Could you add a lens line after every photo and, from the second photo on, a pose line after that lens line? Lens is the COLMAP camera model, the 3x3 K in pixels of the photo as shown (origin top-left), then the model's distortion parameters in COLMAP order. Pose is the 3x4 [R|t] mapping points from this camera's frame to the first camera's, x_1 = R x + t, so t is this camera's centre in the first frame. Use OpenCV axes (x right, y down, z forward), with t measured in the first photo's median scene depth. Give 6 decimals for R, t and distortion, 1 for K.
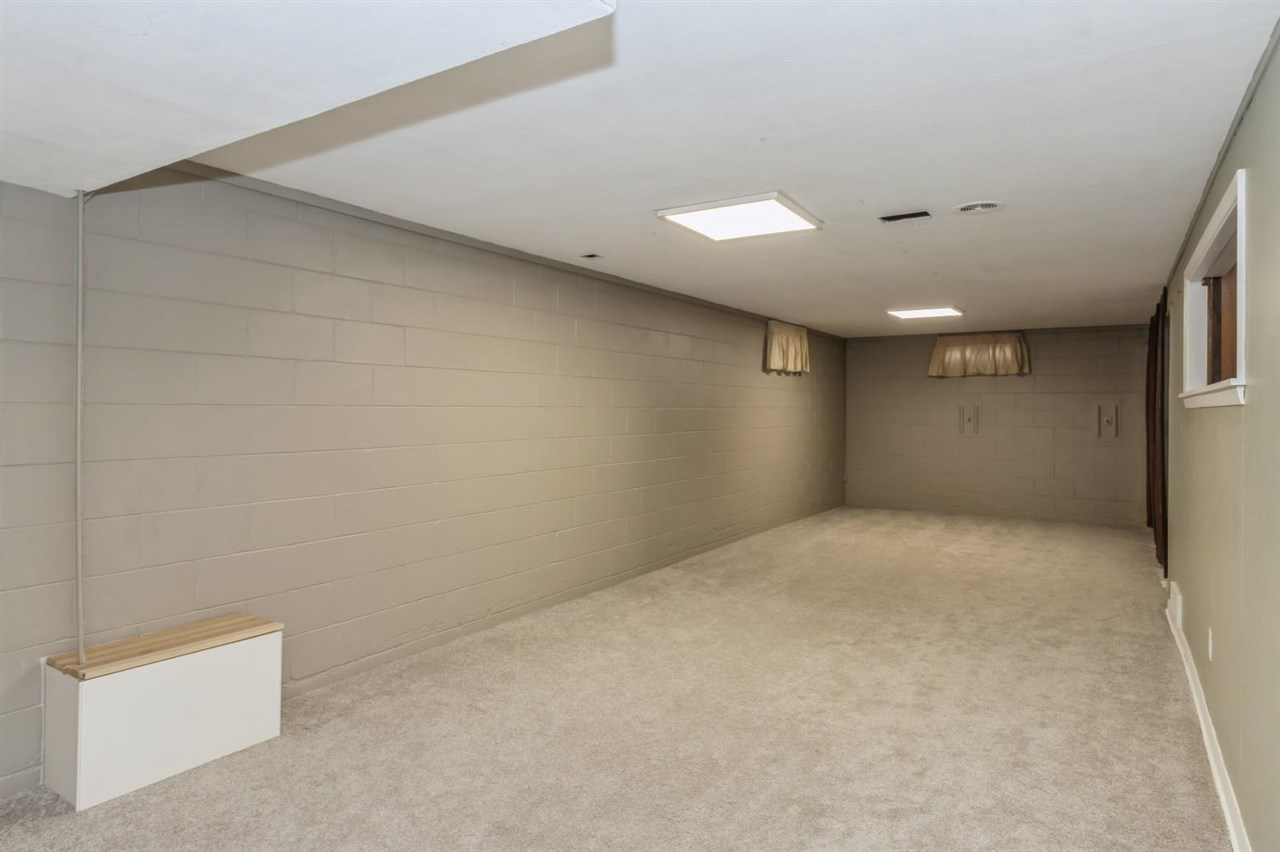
lens RADIAL K [[738.4, 0, 639.2], [0, 738.4, 398.3], [0, 0, 1]] dist [-0.002116, -0.000255]
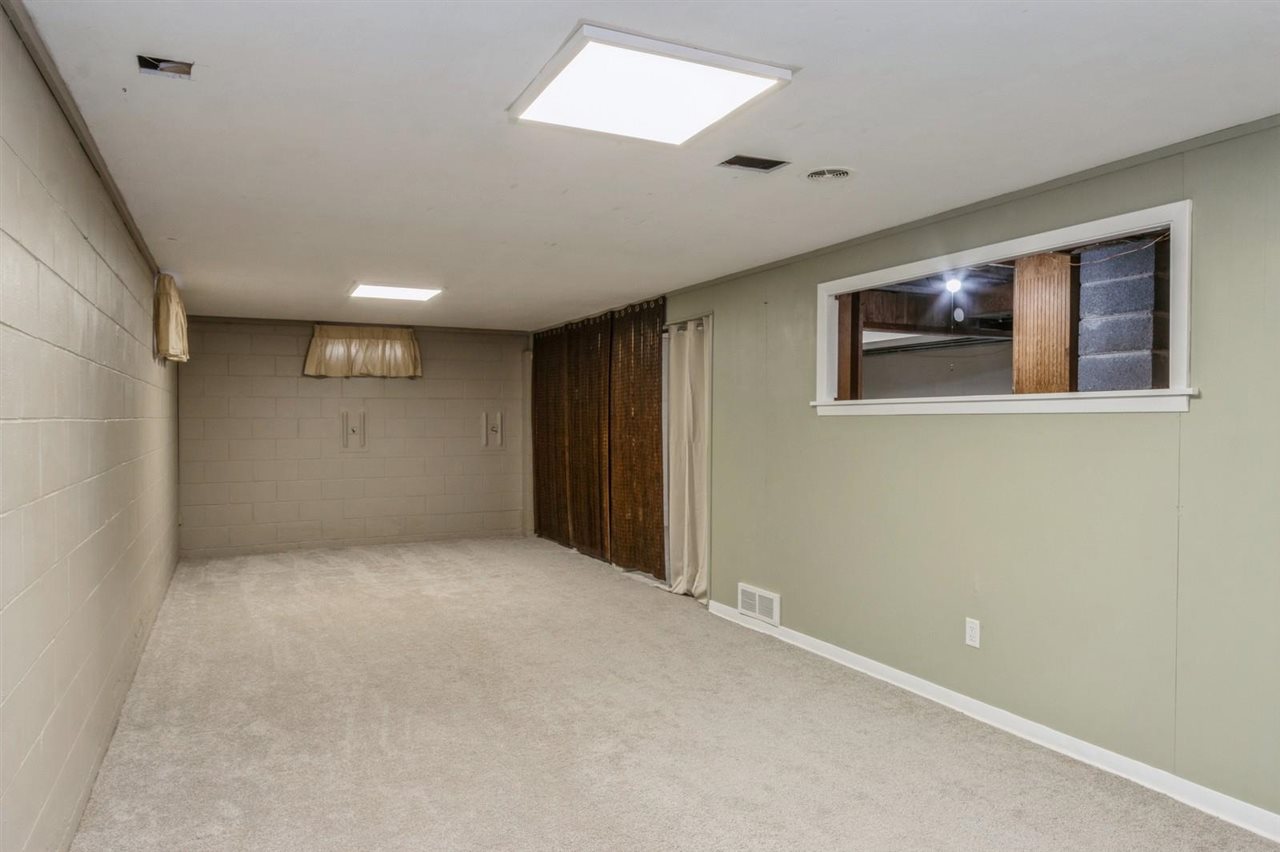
lens RADIAL K [[824.3, 0, 640.0], [0, 824.3, 426.0], [0, 0, 1]] dist [0.021191, 0.001132]
pose [[0.515489, -0.014734, 0.856770, -0.174775], [-0.006723, 0.999752, 0.021238, 0.002421], [-0.856870, -0.016708, 0.515262, 0.269460]]
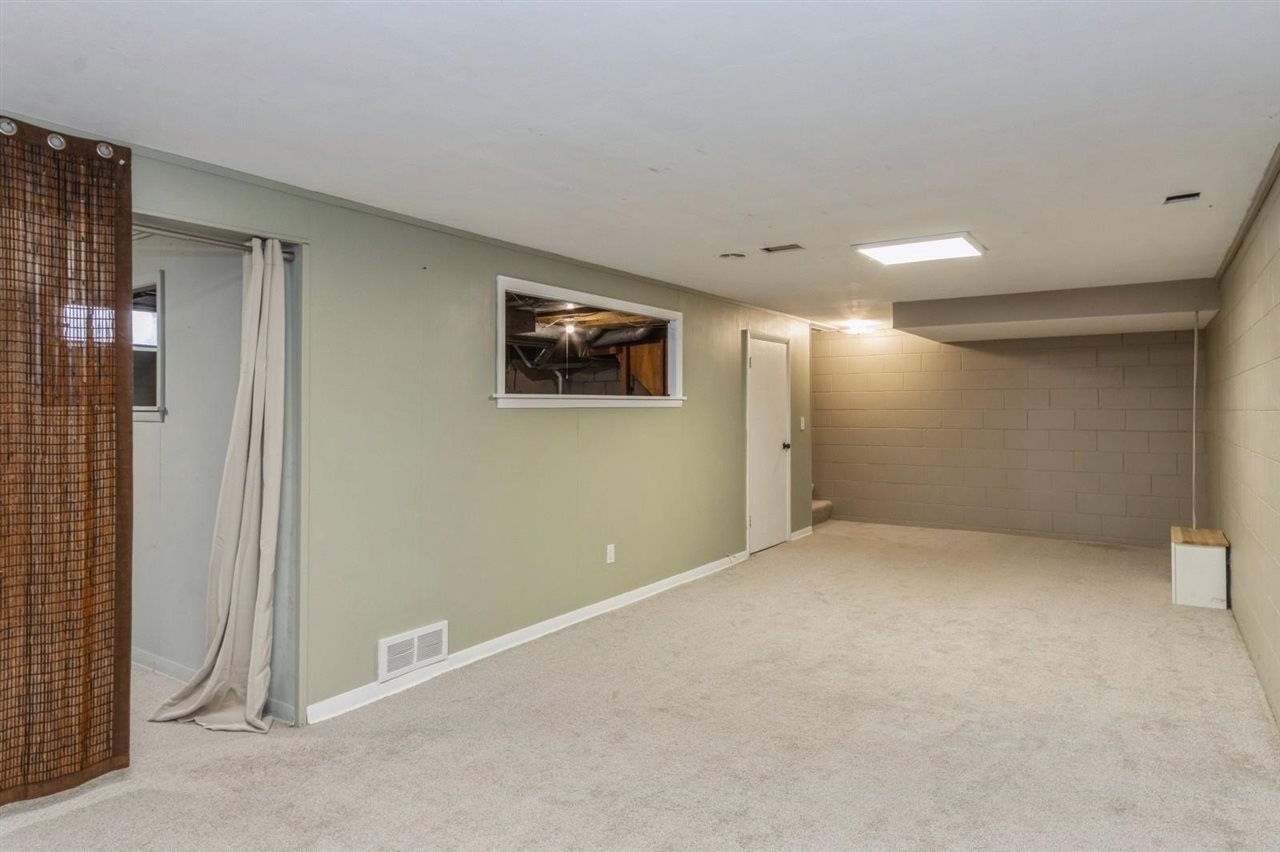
lens RADIAL K [[738.4, 0, 639.2], [0, 738.4, 398.3], [0, 0, 1]] dist [-0.002116, -0.000255]
pose [[-0.999318, -0.001762, 0.036888, 0.221273], [-0.002742, 0.999644, -0.026527, 0.011961], [-0.036828, -0.026610, -0.998967, 0.889812]]
